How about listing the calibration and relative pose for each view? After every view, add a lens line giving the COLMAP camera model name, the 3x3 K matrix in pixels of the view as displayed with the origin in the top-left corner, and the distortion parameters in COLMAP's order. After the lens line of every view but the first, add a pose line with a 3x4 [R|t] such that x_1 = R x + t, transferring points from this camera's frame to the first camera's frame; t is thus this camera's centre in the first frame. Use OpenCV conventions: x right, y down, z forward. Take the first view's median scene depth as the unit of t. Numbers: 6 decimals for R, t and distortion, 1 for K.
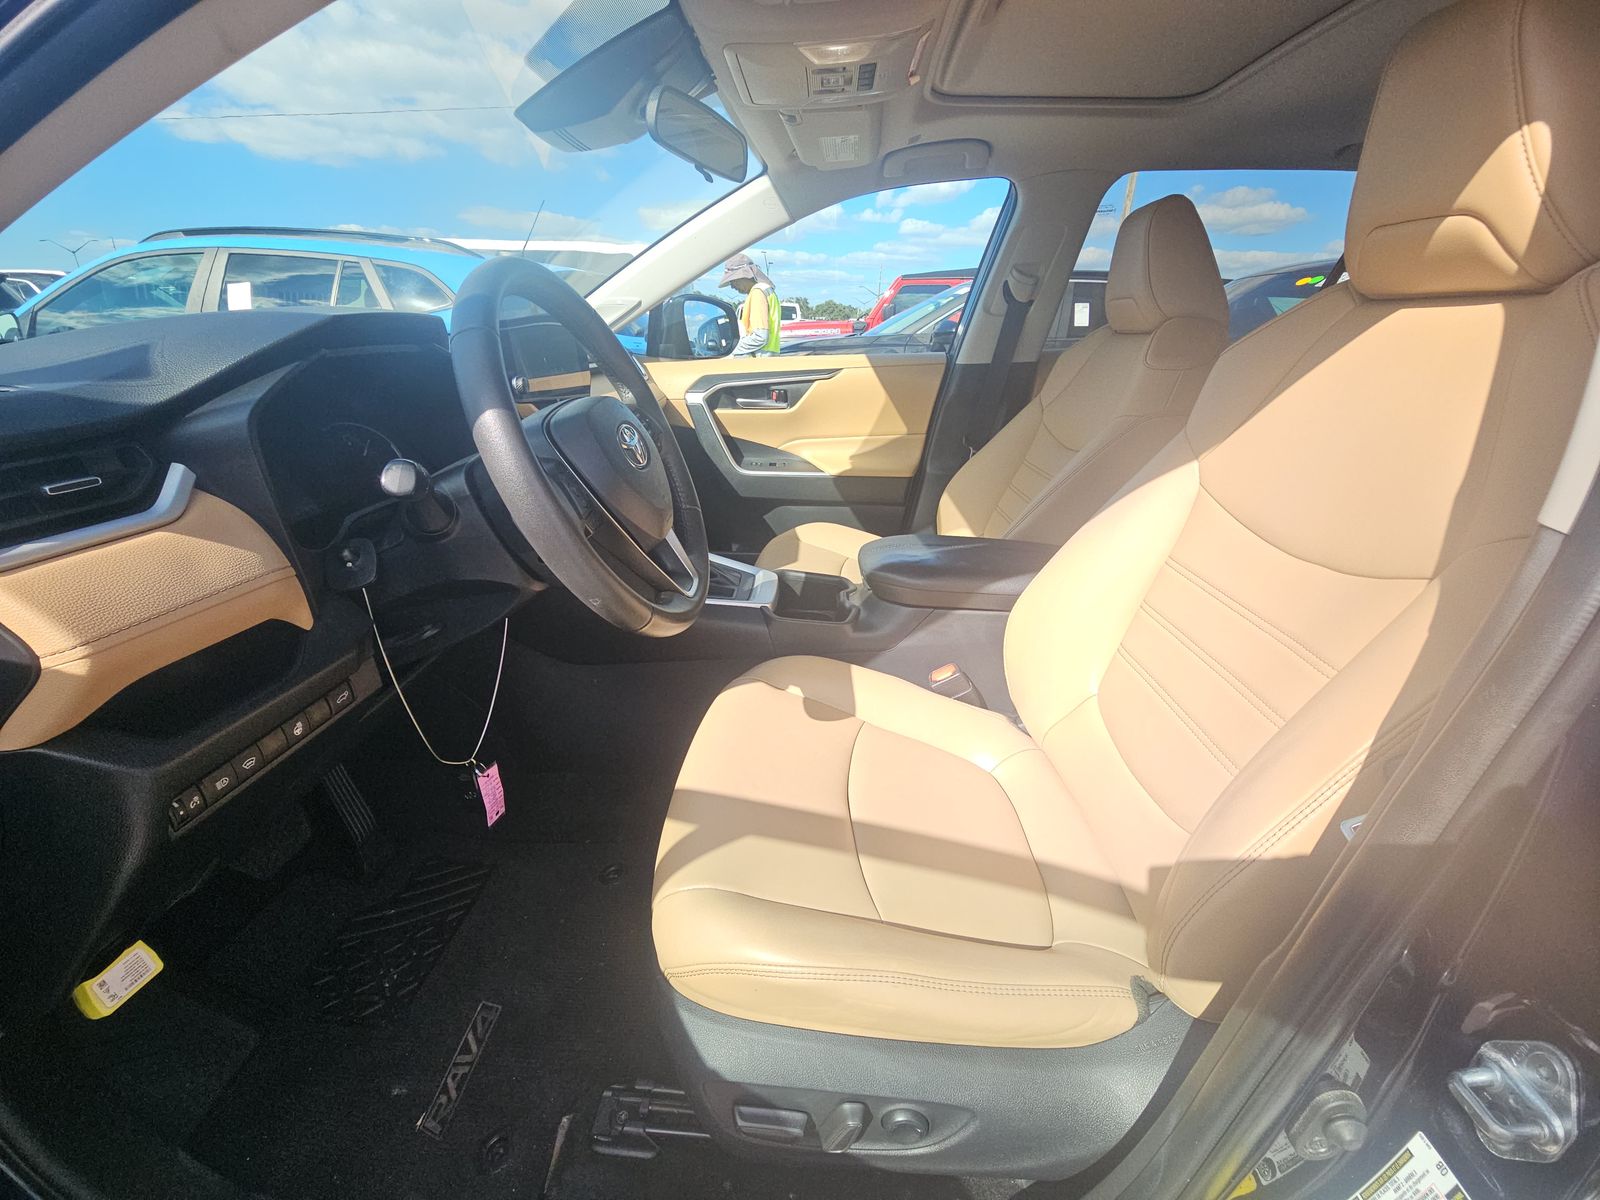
lens RADIAL K [[641.9, 0, 800.0], [0, 641.9, 600.0], [0, 0, 1]] dist [-0.001681, -0.015132]
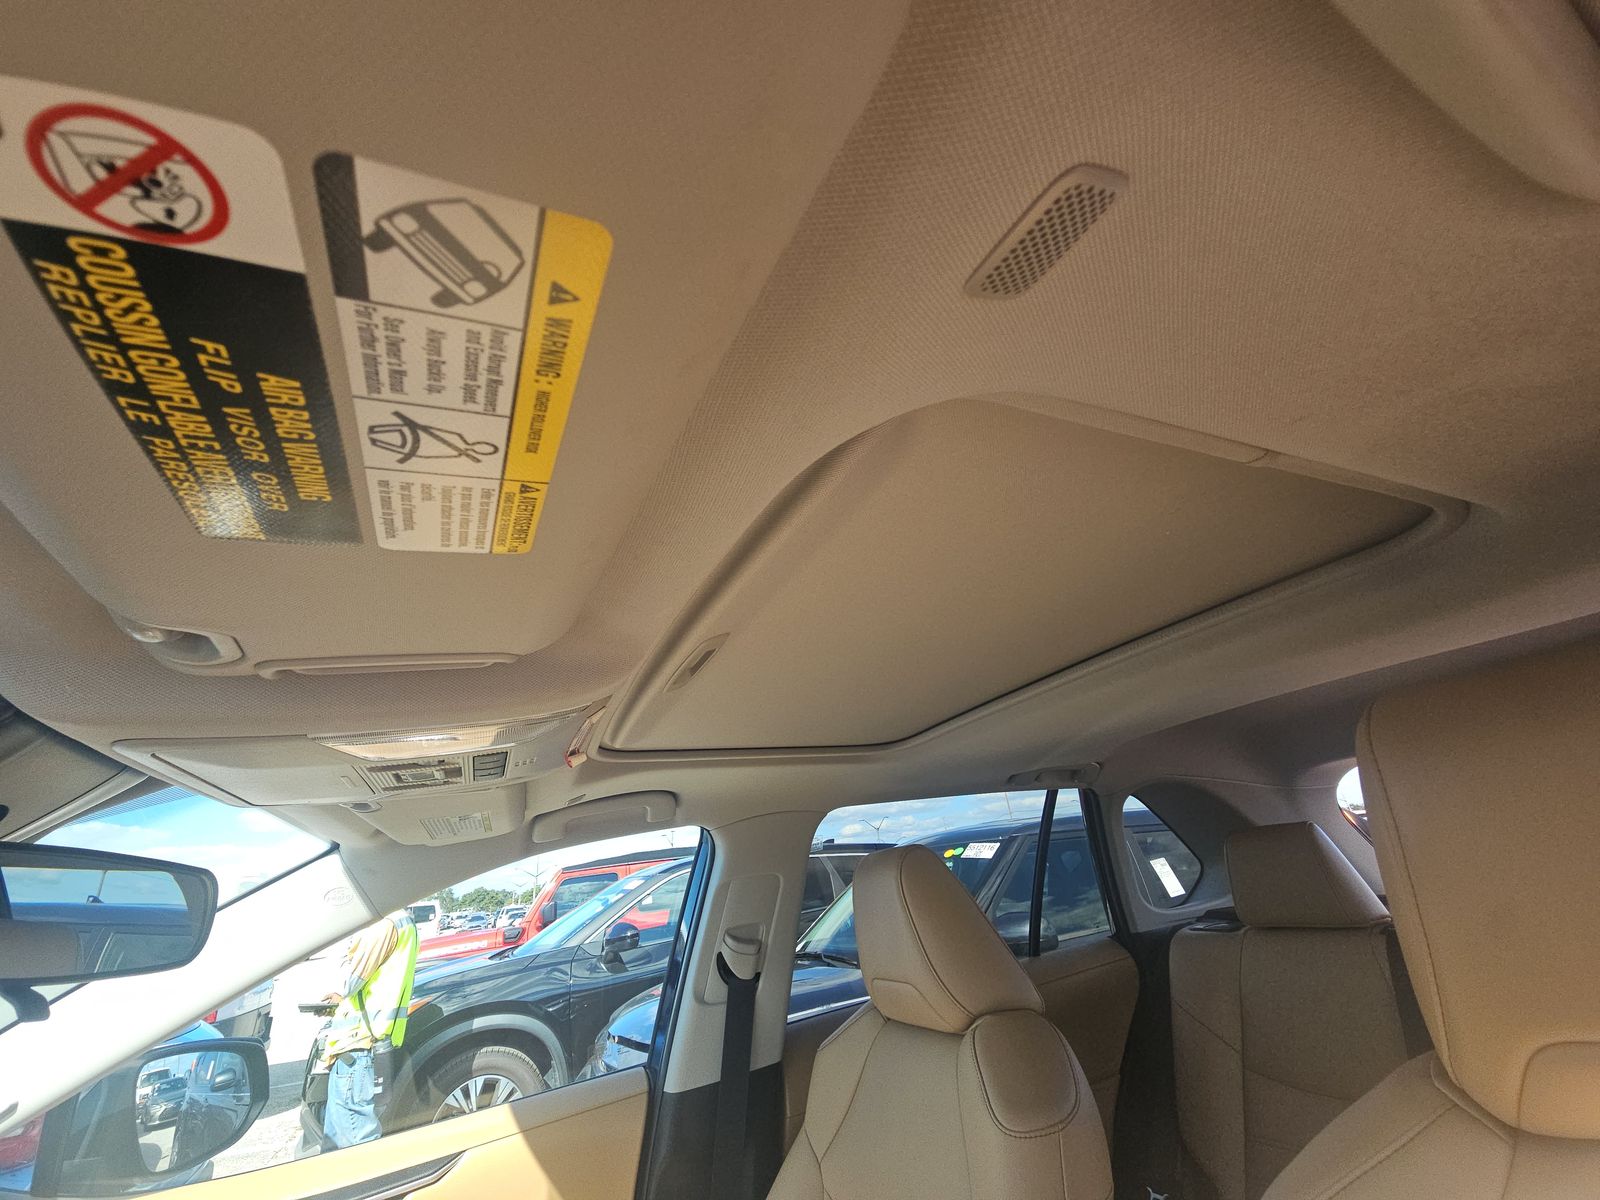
lens RADIAL K [[641.9, 0, 800.0], [0, 641.9, 600.0], [0, 0, 1]] dist [-0.001681, -0.015132]
pose [[0.885246, 0.075964, 0.458879, 0.042676], [0.288831, 0.683524, -0.670351, -0.263096], [-0.364578, 0.725964, 0.583146, 0.263579]]
